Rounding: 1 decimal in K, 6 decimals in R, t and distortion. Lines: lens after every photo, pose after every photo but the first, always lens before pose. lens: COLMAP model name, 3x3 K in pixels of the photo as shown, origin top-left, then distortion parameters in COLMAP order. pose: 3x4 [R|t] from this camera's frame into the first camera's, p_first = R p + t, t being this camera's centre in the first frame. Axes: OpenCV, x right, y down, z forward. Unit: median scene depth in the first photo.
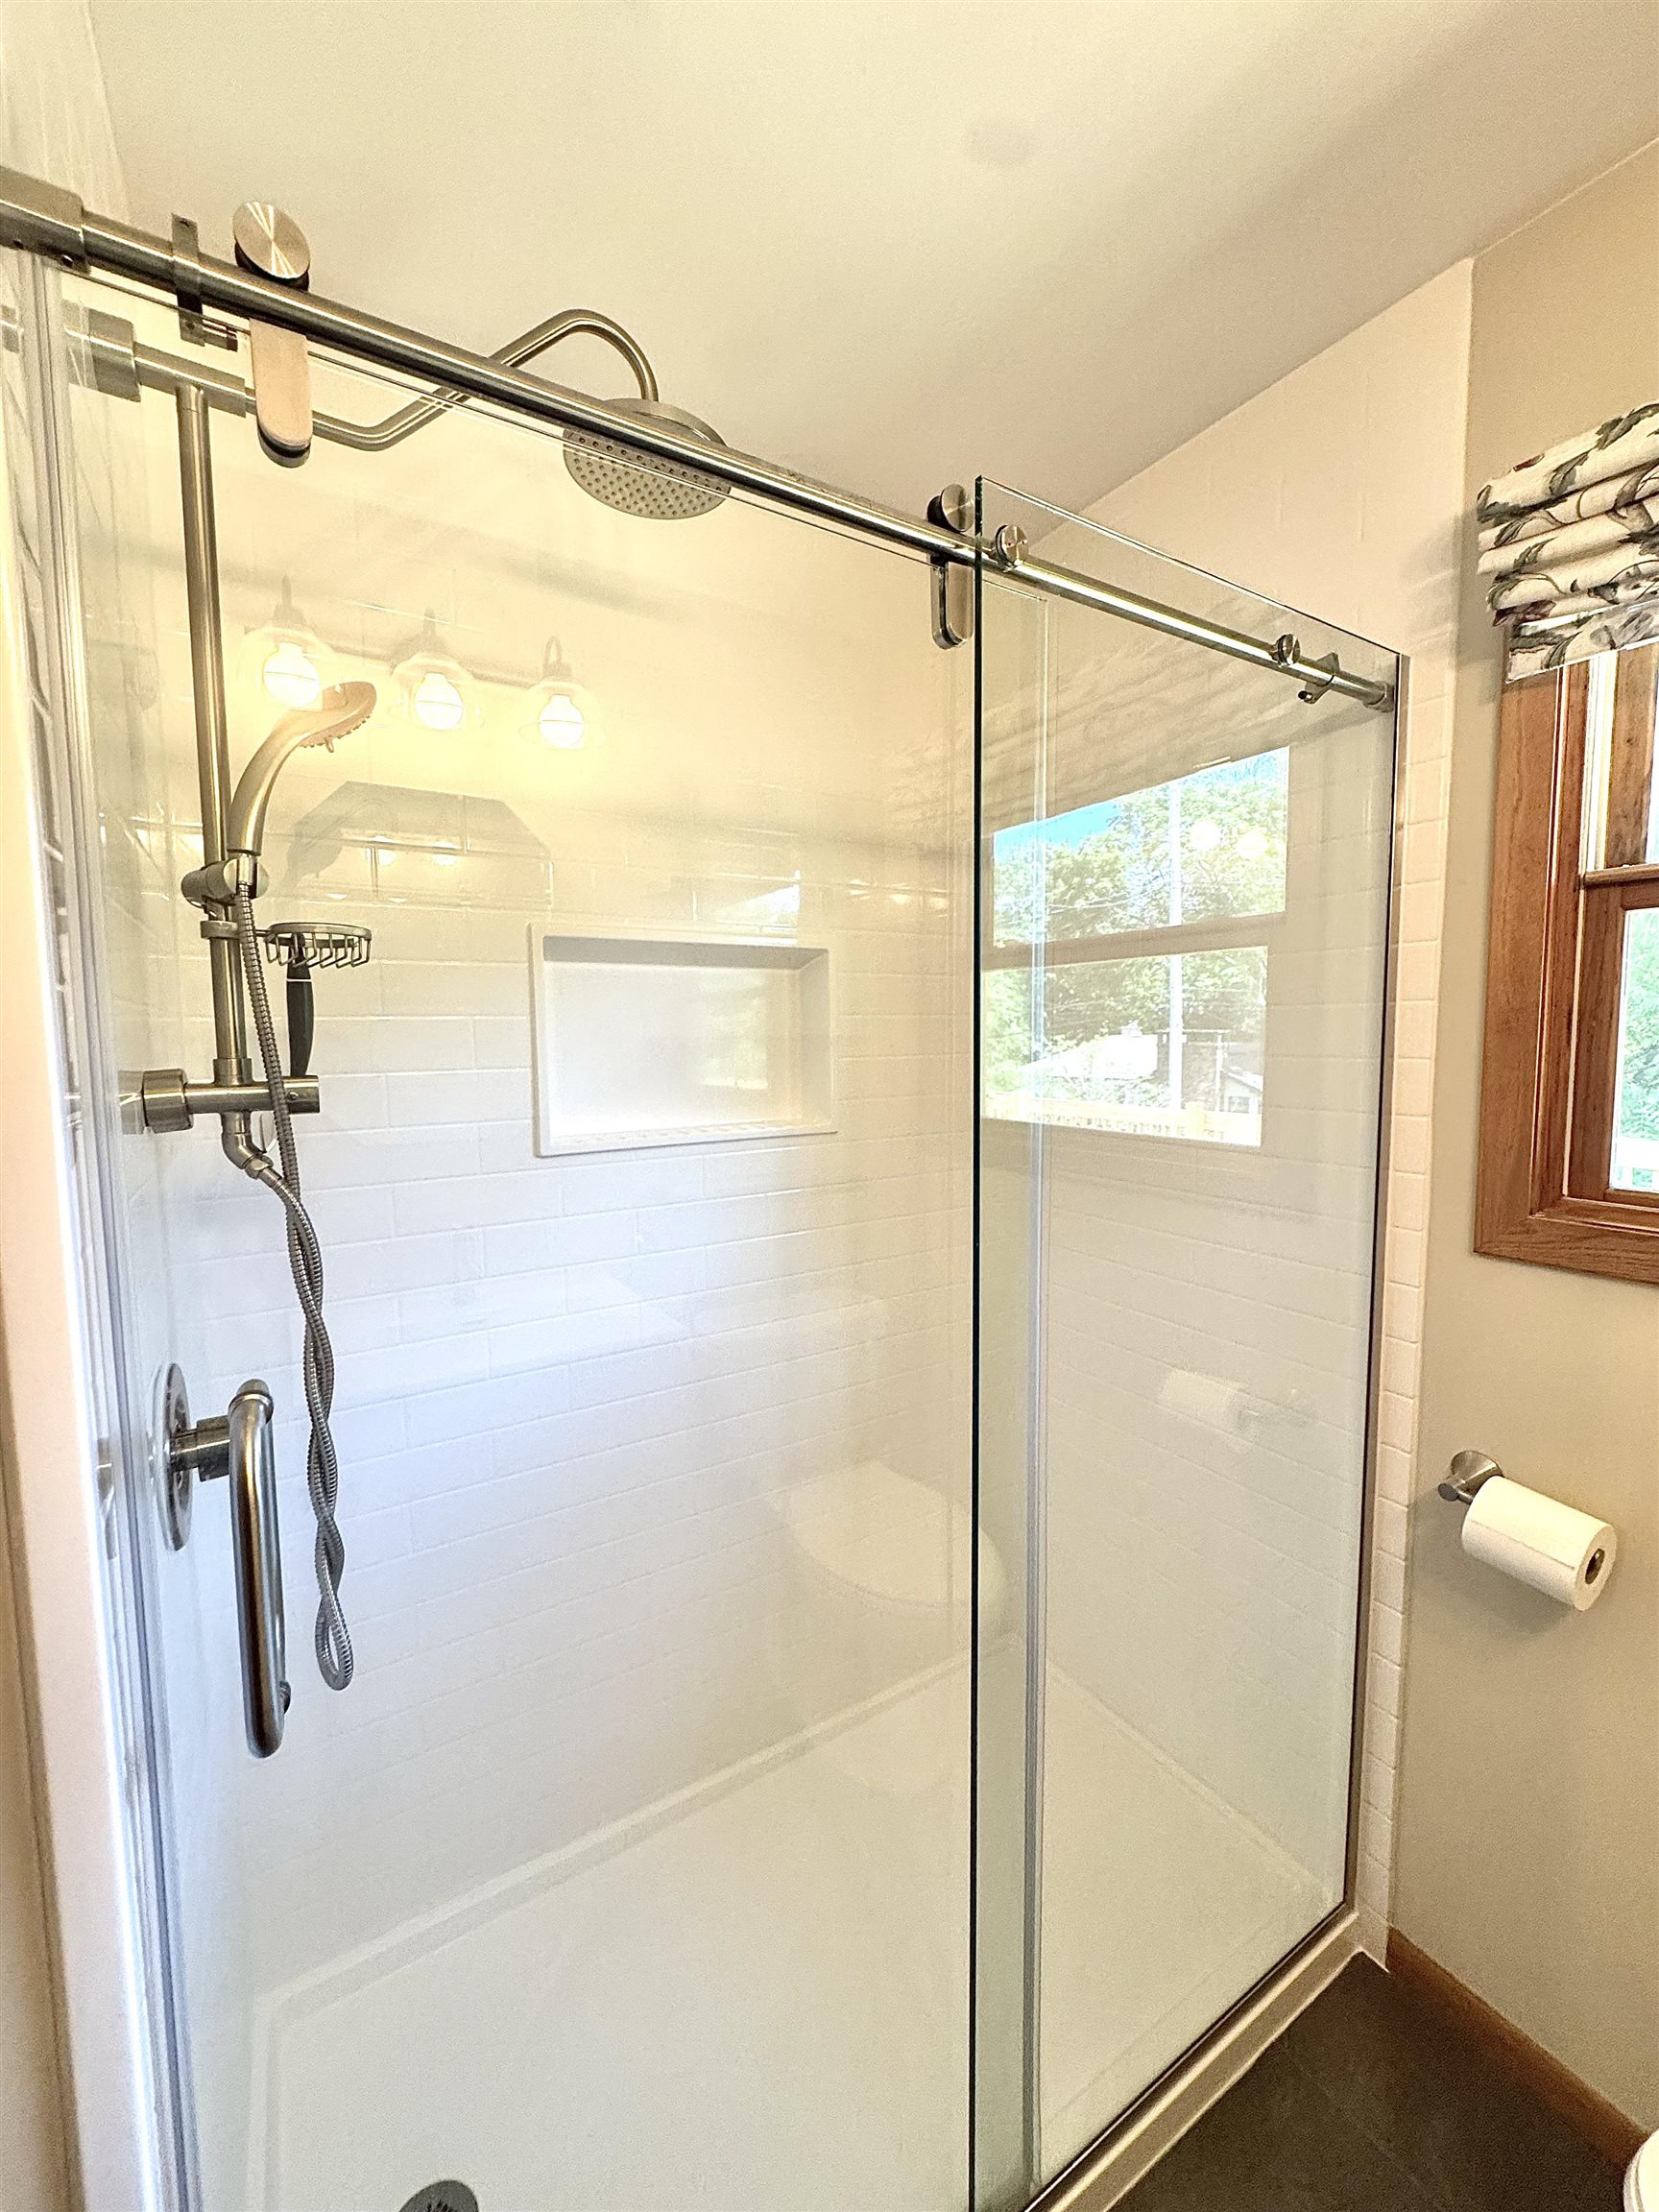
lens RADIAL K [[870.7, 0, 831.9], [0, 870.7, 1099.6], [0, 0, 1]] dist [-0.002744, -0.000321]
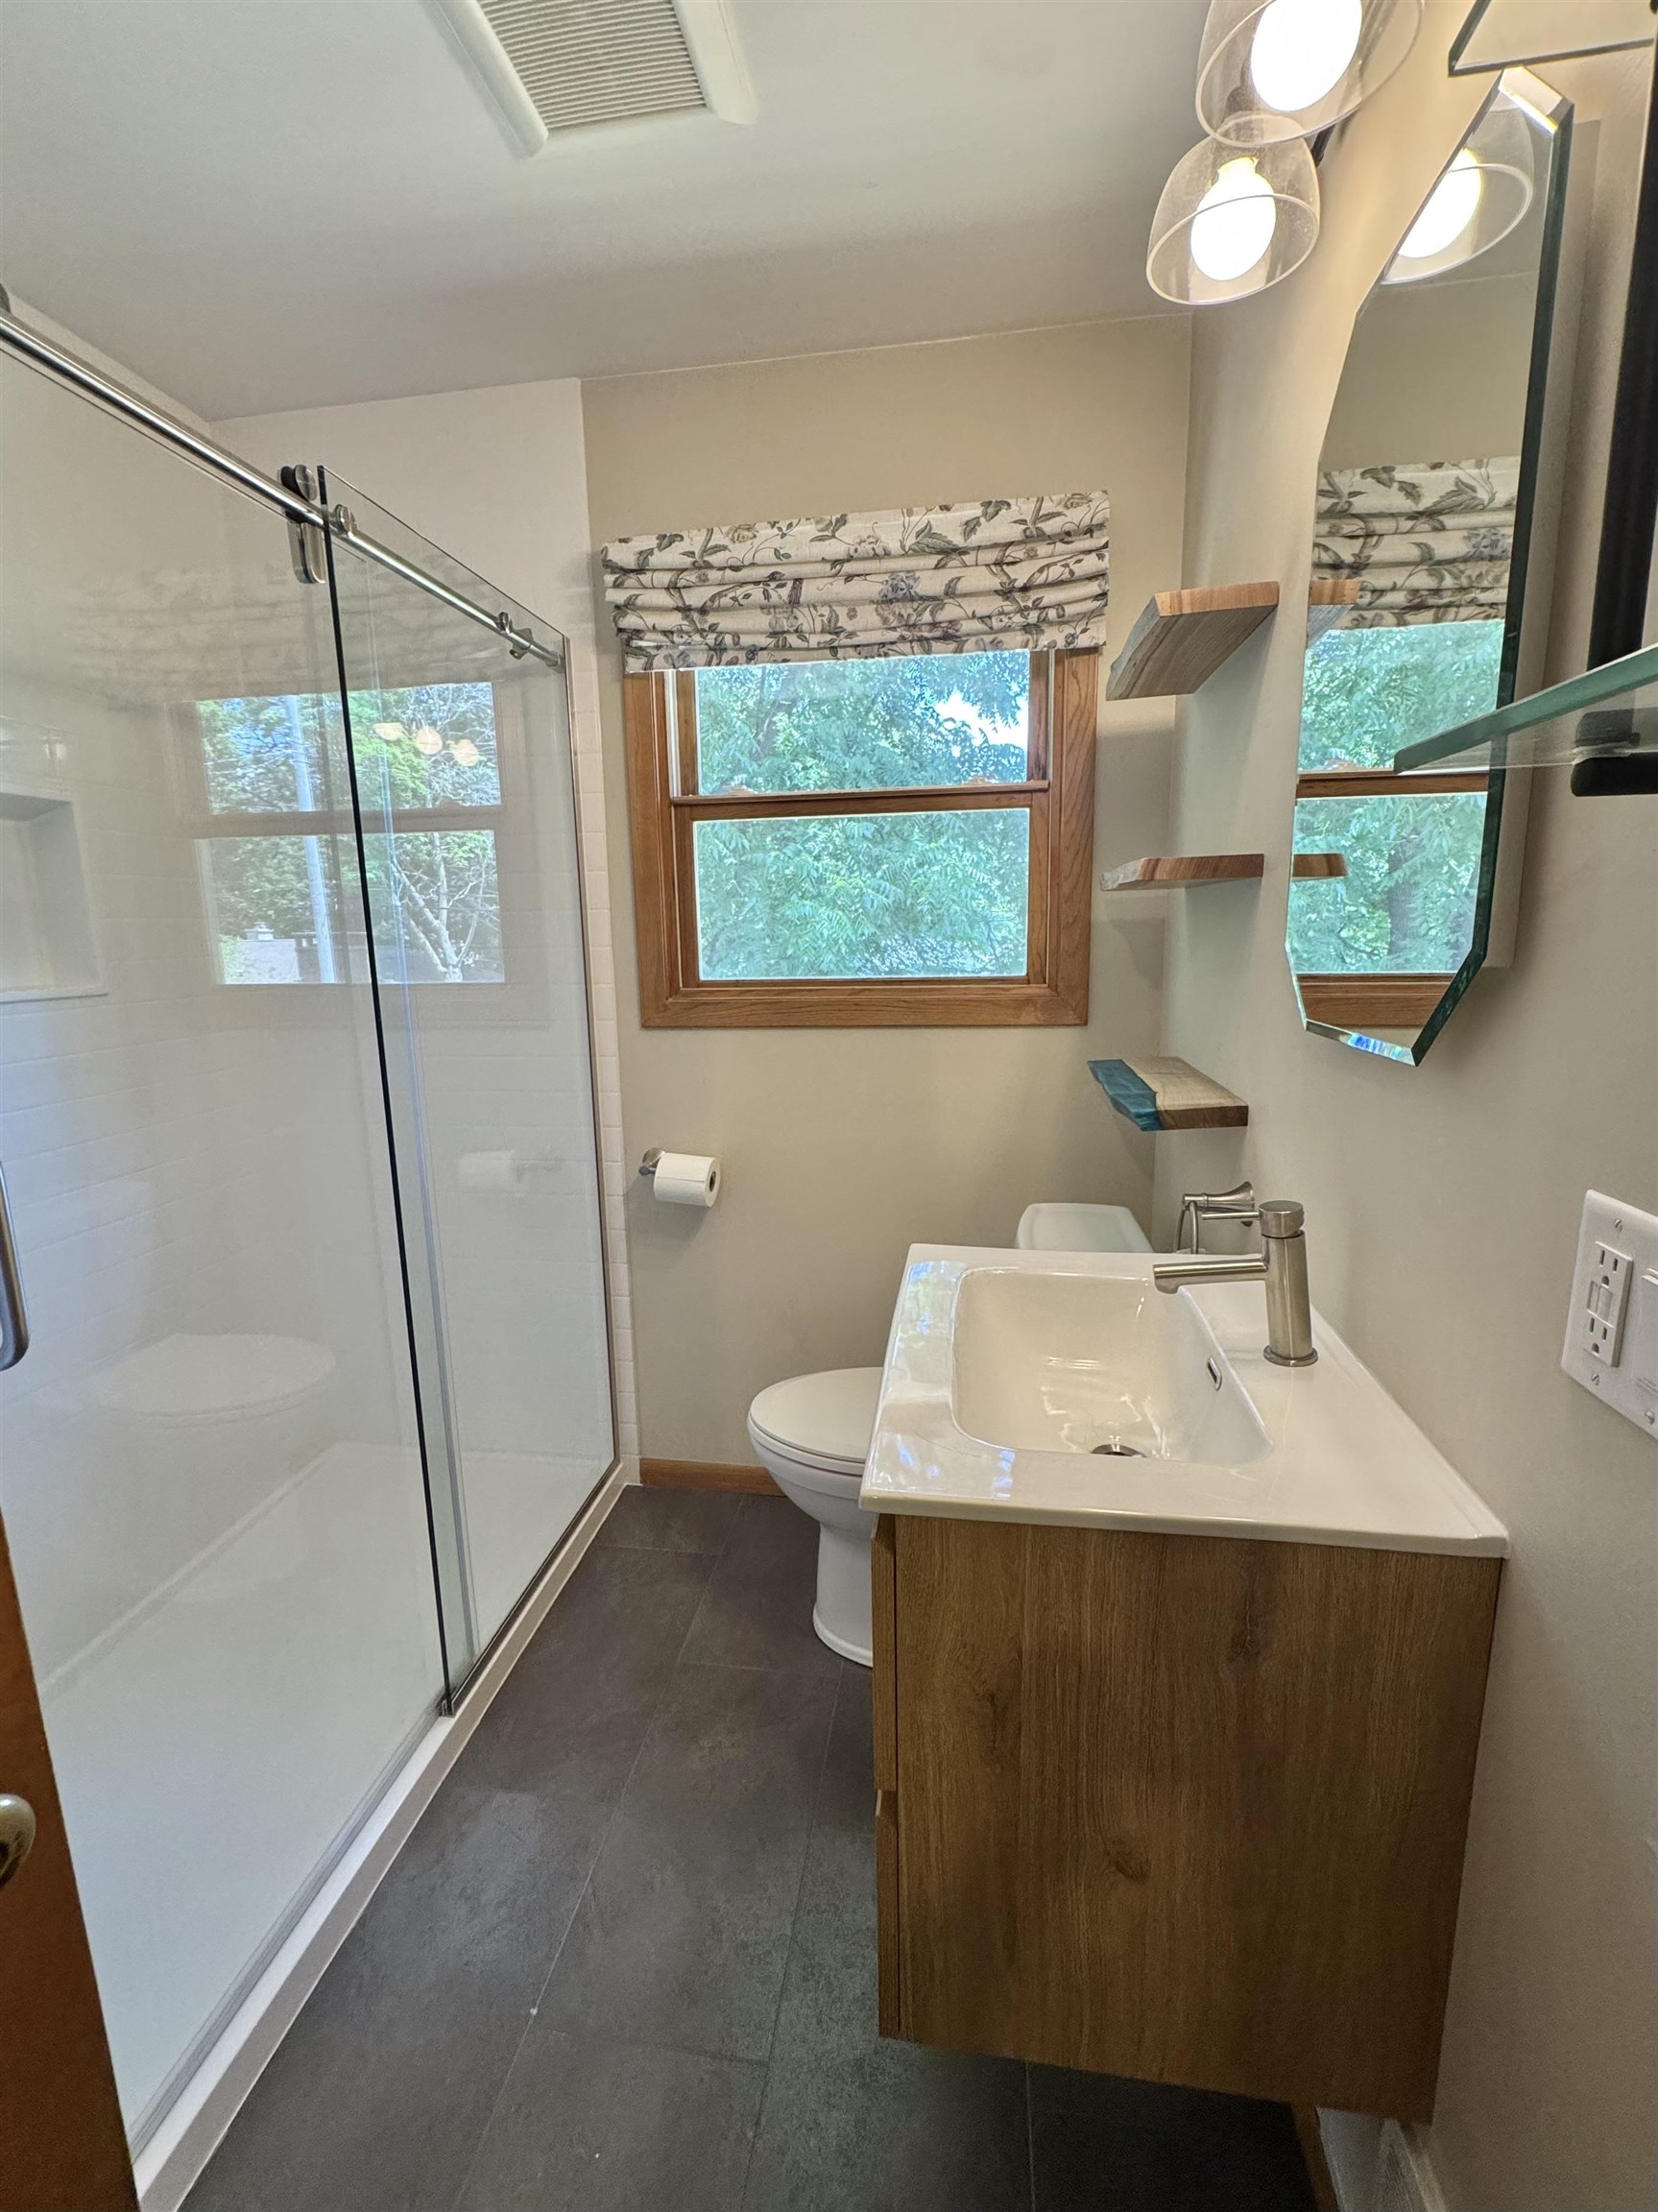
lens RADIAL K [[974.1, 0, 829.0], [0, 974.1, 1106.0], [0, 0, 1]] dist [-0.002346, -0.000405]
pose [[0.642486, -0.141334, 0.753151, -0.475606], [0.073341, 0.989674, 0.123155, 0.130440], [-0.762779, -0.023888, 0.646217, -0.499702]]
